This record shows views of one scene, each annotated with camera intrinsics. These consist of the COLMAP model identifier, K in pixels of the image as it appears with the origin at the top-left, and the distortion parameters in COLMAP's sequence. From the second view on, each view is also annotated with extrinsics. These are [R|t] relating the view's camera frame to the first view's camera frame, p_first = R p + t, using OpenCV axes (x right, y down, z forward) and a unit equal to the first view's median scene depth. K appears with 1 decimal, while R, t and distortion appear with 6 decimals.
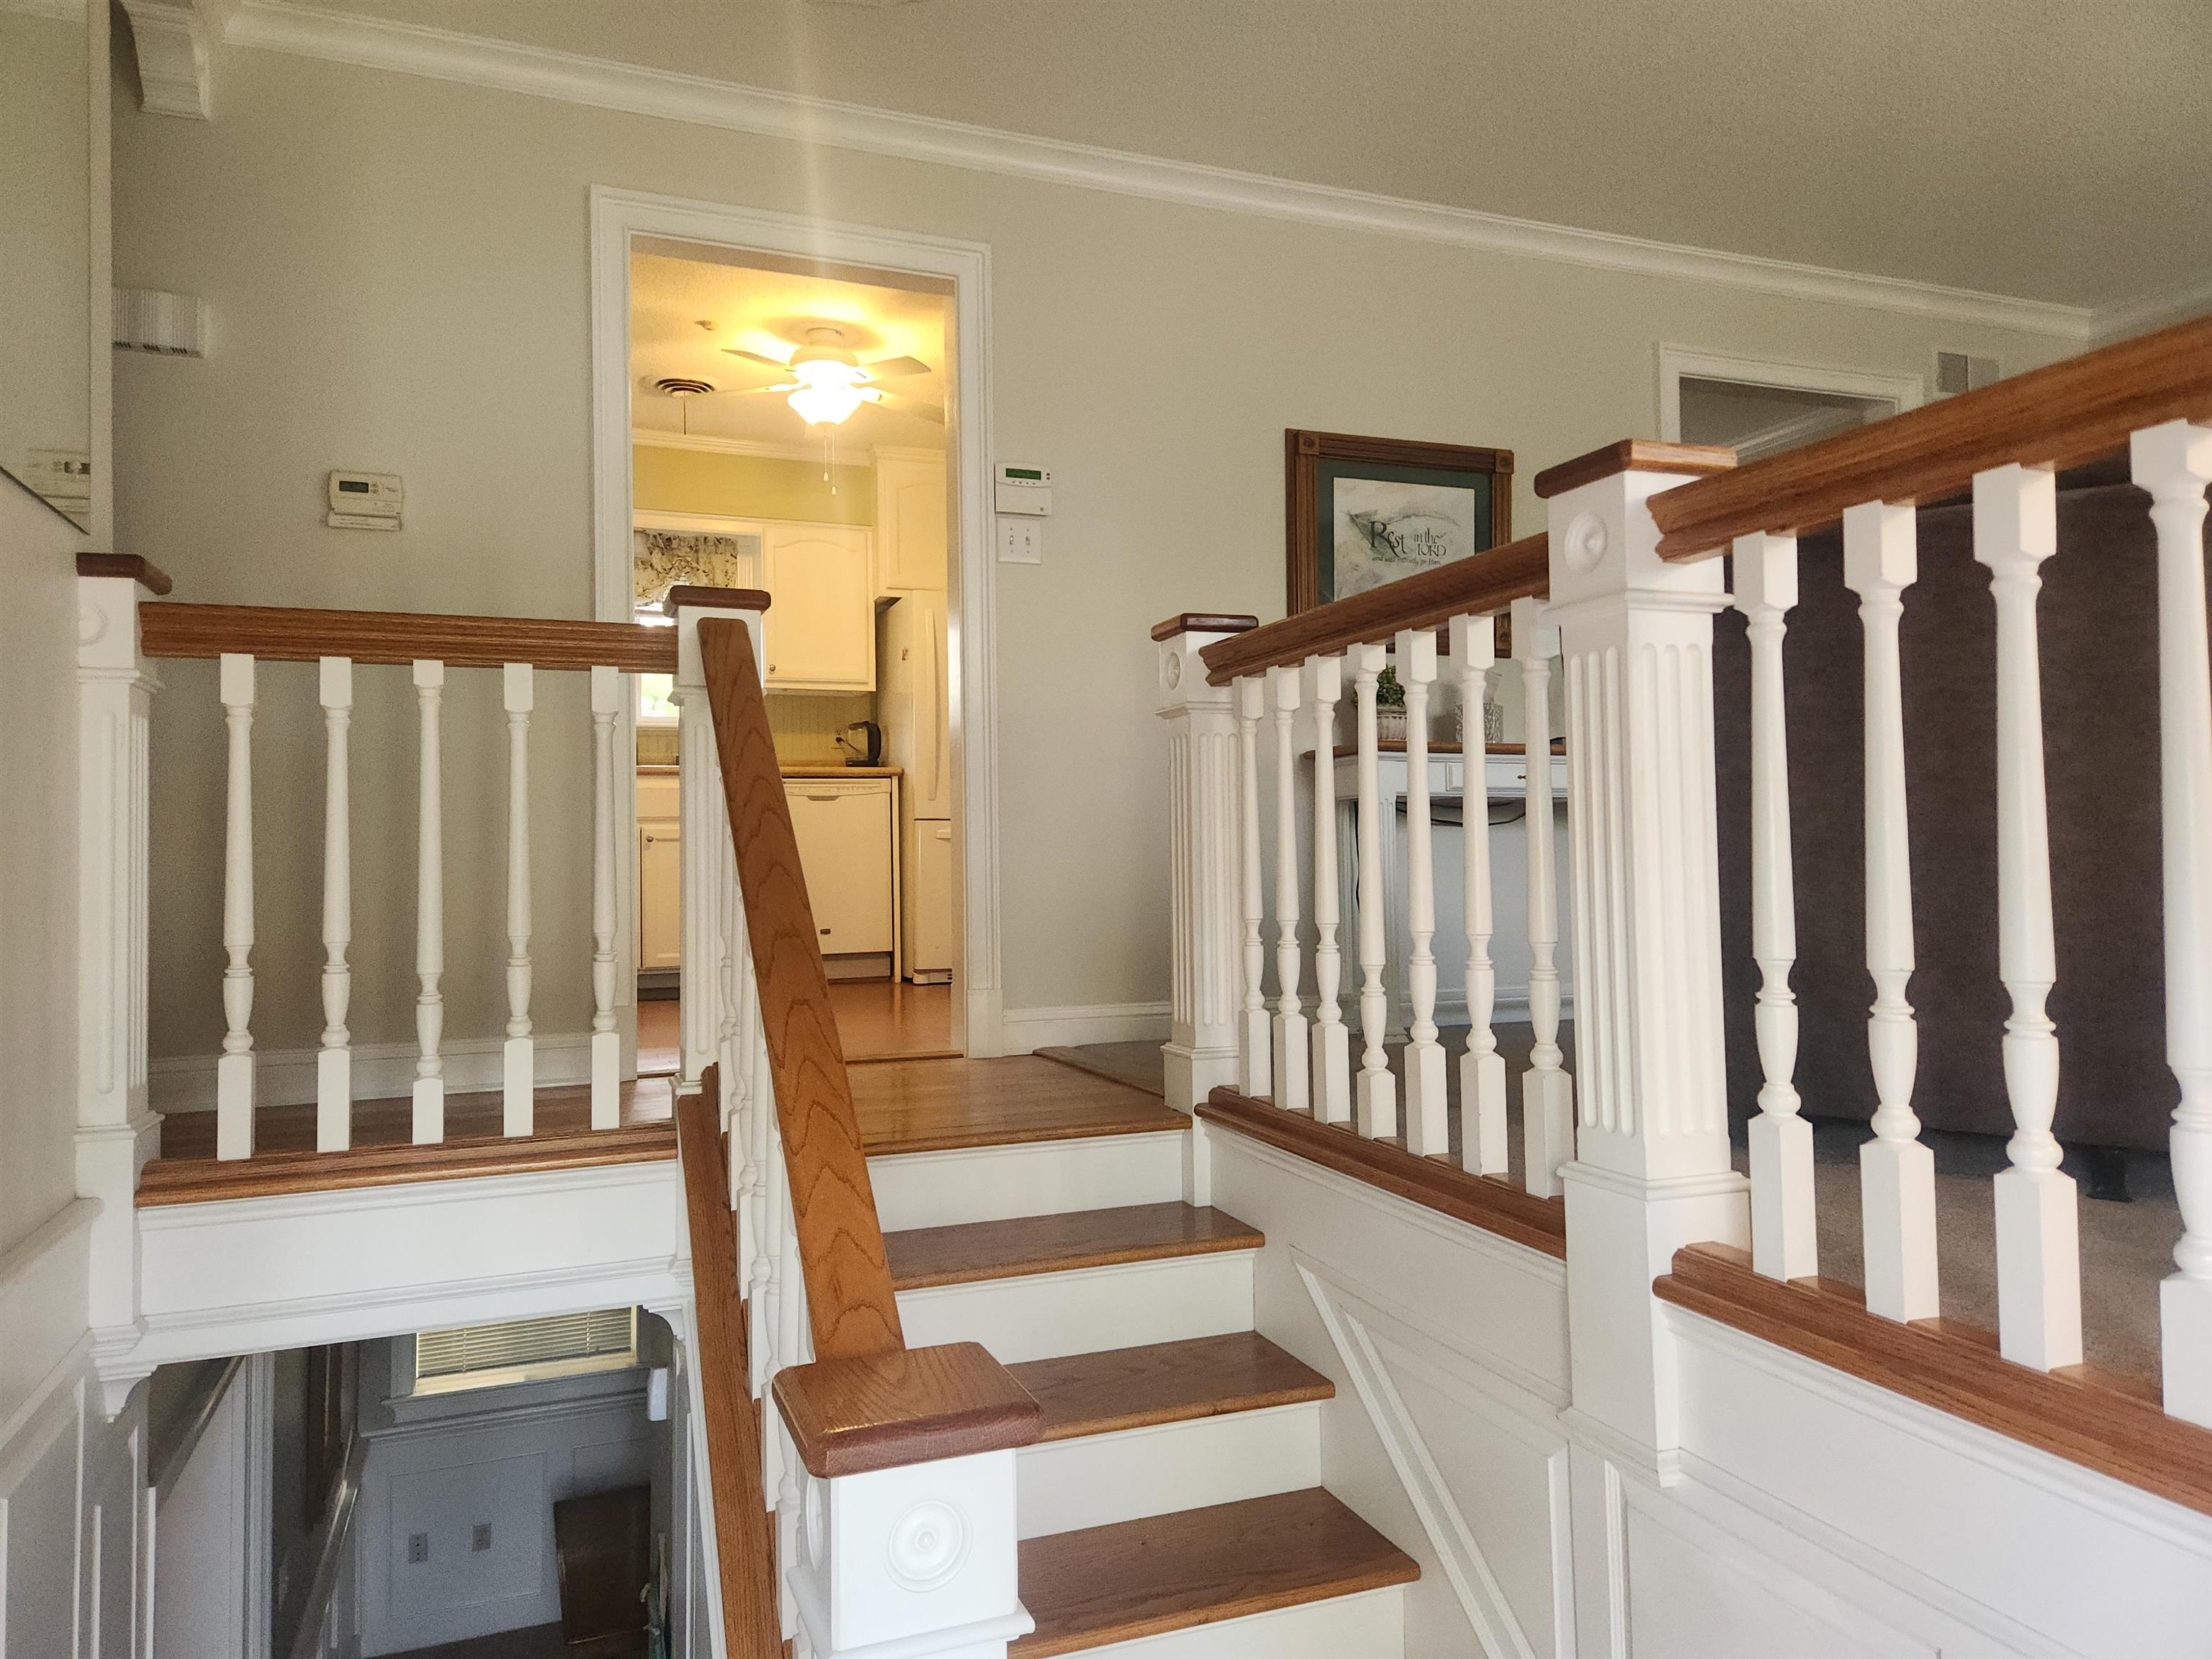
lens RADIAL K [[1470.5, 0, 1111.8], [0, 1470.5, 815.2], [0, 0, 1]] dist [0.087832, -0.075477]
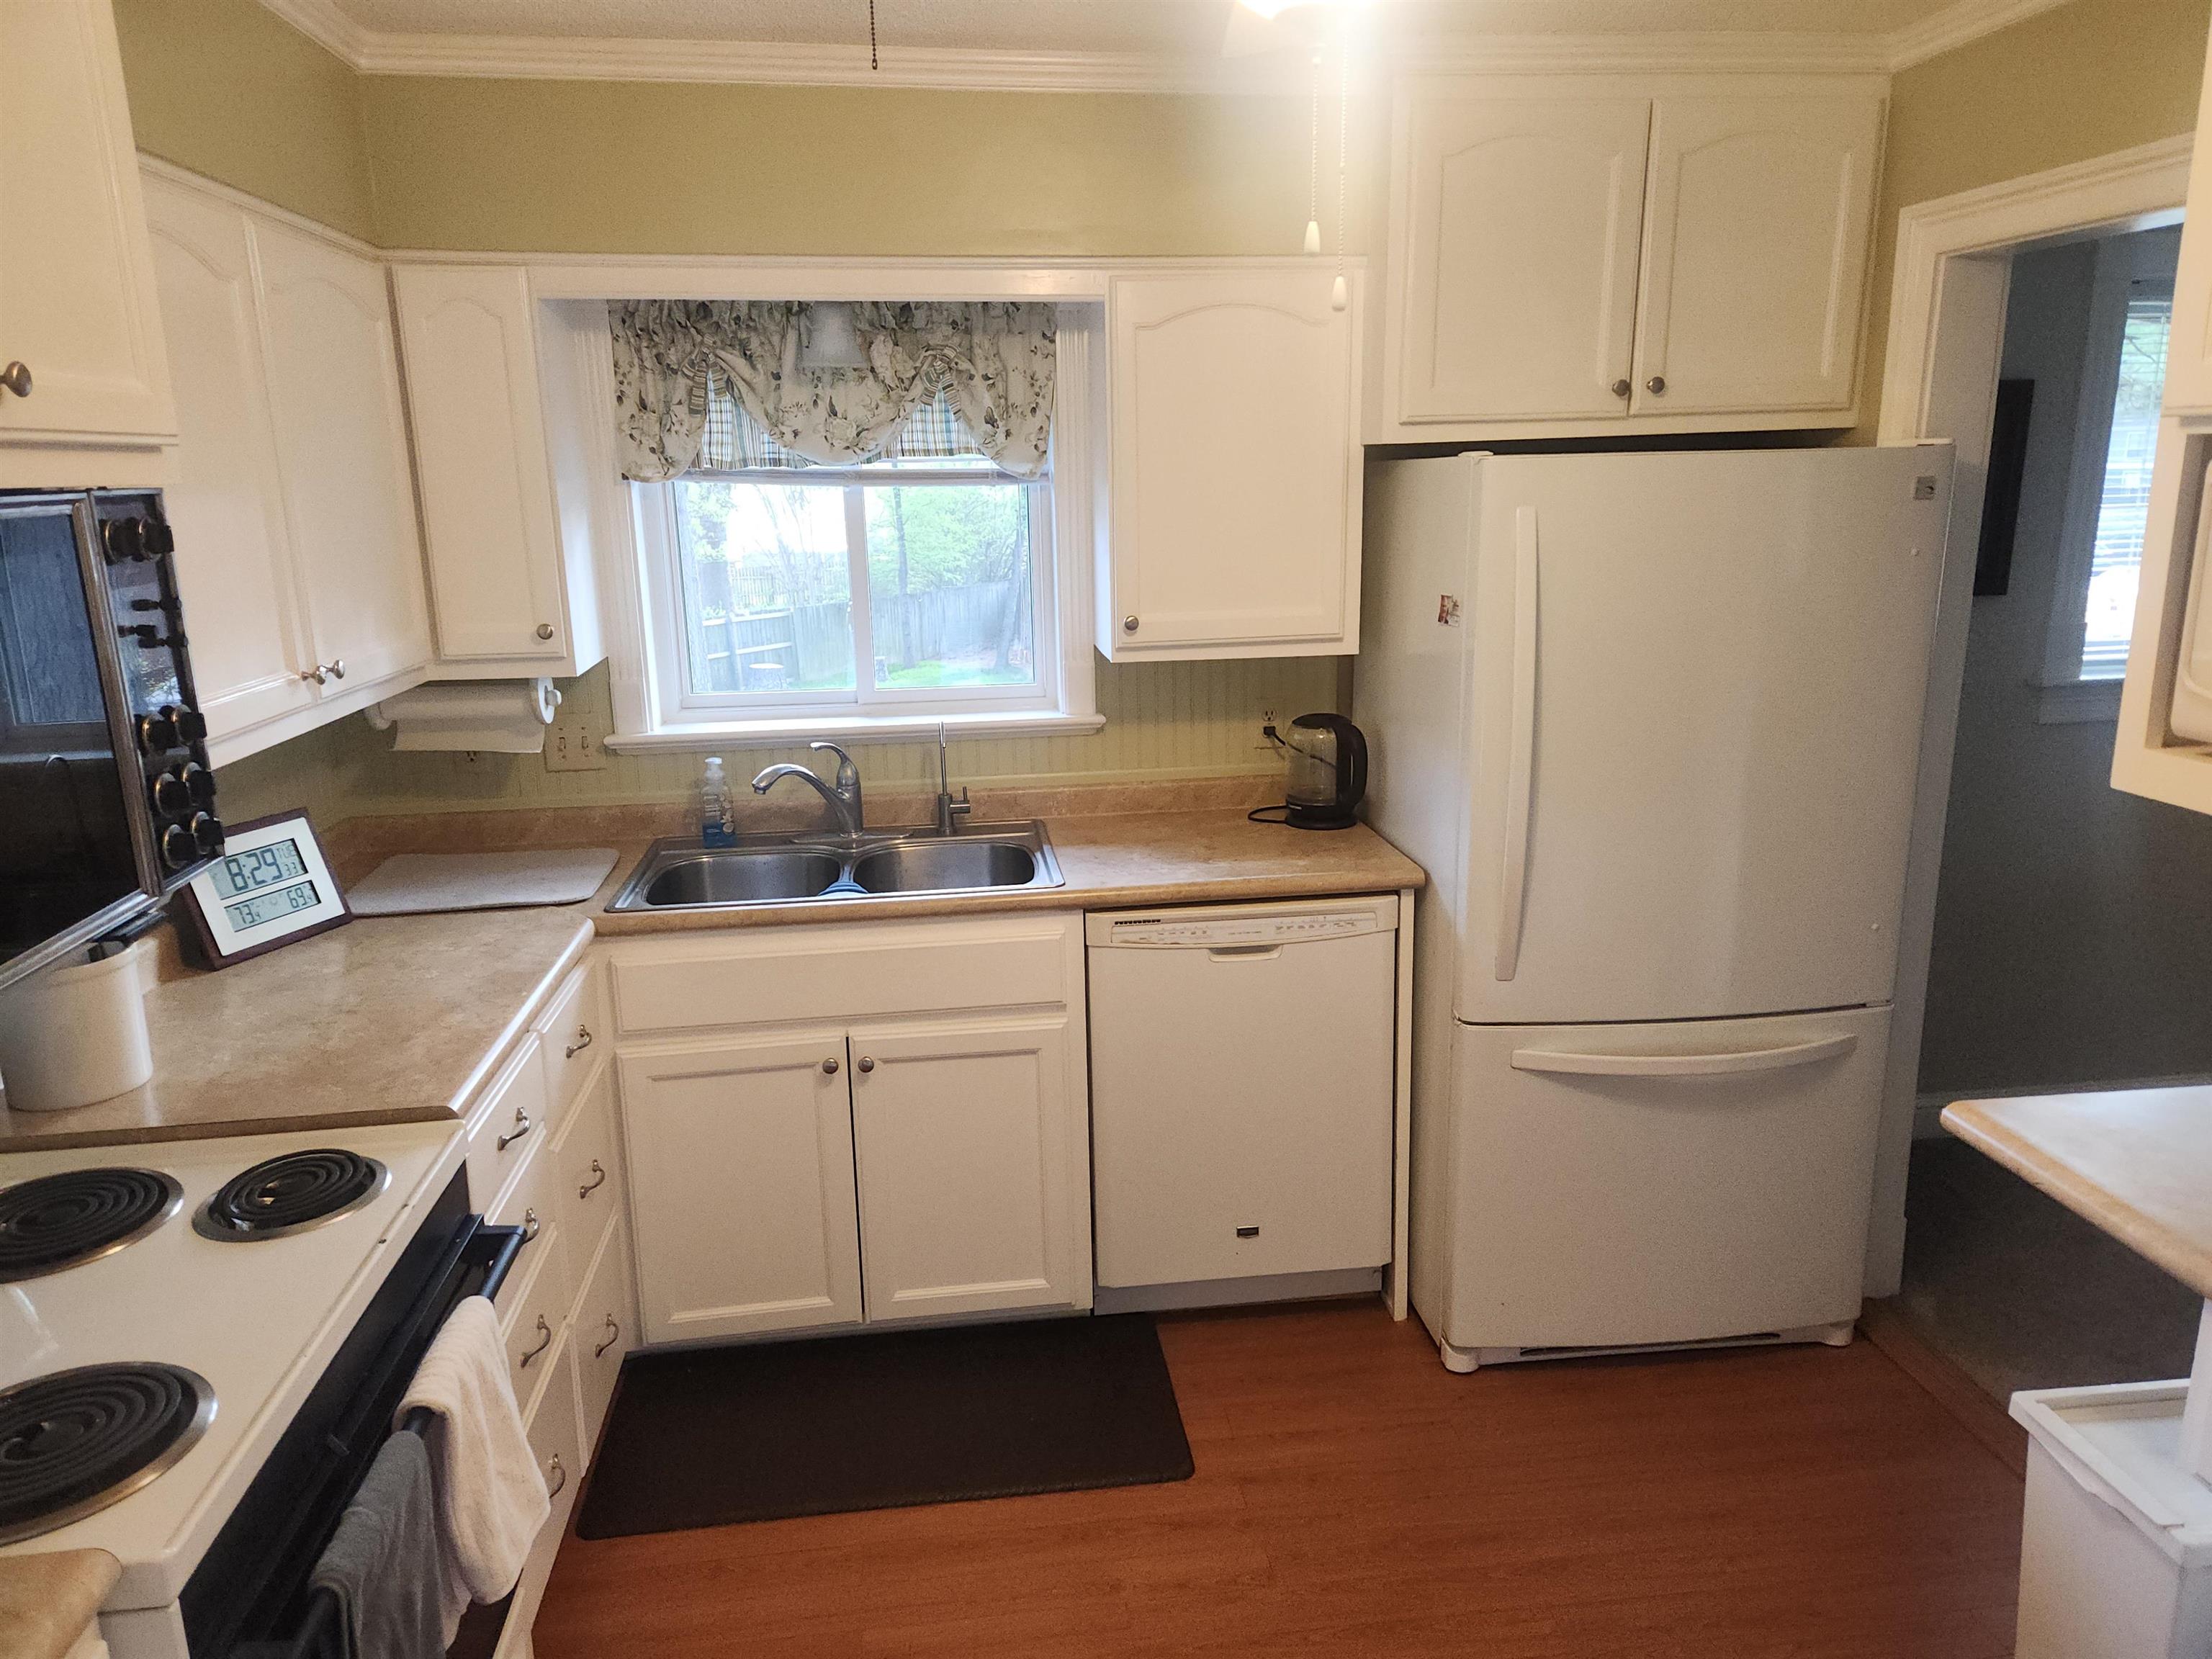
lens RADIAL K [[1470.5, 0, 1111.8], [0, 1470.5, 815.2], [0, 0, 1]] dist [0.087832, -0.075477]
pose [[0.968690, 0.054346, -0.242253, -0.123974], [0.011678, 0.964694, 0.263115, -0.157321], [0.247999, -0.257706, 0.933854, 0.566014]]
